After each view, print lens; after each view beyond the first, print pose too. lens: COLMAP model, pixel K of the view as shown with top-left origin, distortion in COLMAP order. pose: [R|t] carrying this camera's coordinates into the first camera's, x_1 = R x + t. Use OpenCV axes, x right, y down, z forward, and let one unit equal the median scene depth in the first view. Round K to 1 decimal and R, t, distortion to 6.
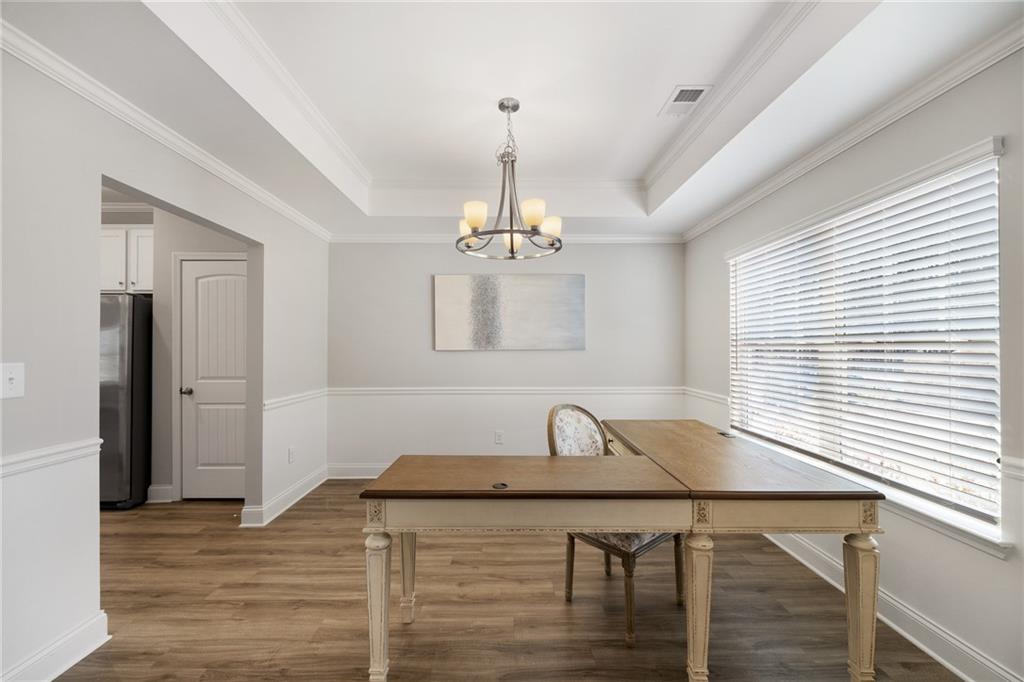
lens RADIAL K [[409.1, 0, 509.6], [0, 409.1, 341.2], [0, 0, 1]] dist [-0.004604, 0.000195]
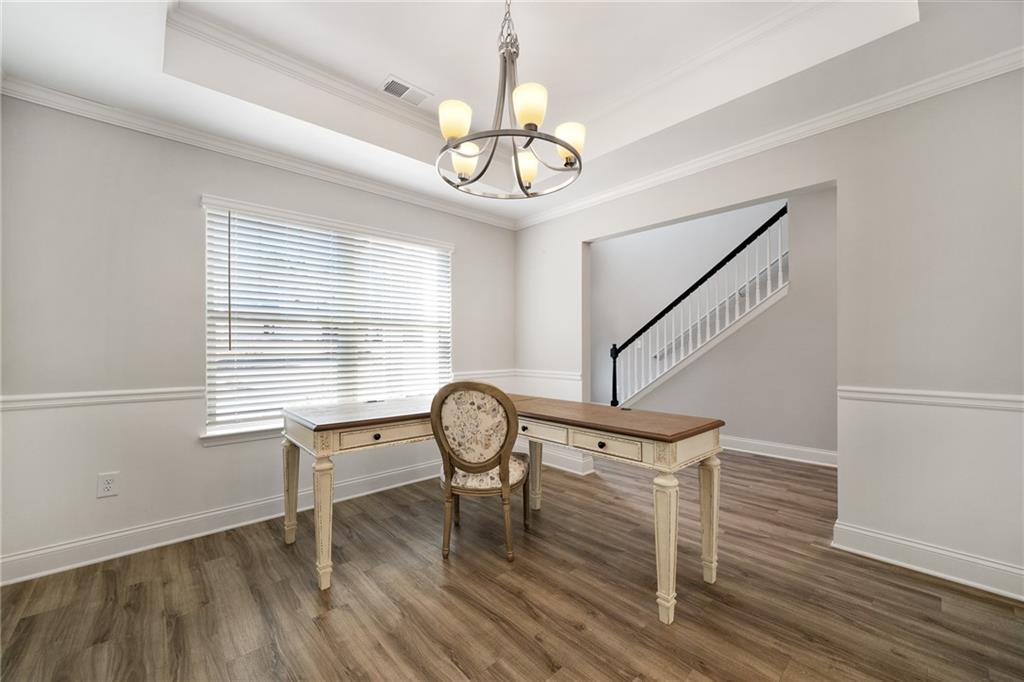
lens RADIAL K [[409.1, 0, 508.8], [0, 409.1, 342.3], [0, 0, 1]] dist [-0.004604, 0.000195]
pose [[-0.659363, 0.010816, 0.751747, -0.635403], [0.002649, 0.999924, -0.012063, 0.093985], [-0.751820, -0.005963, -0.659341, 1.690954]]
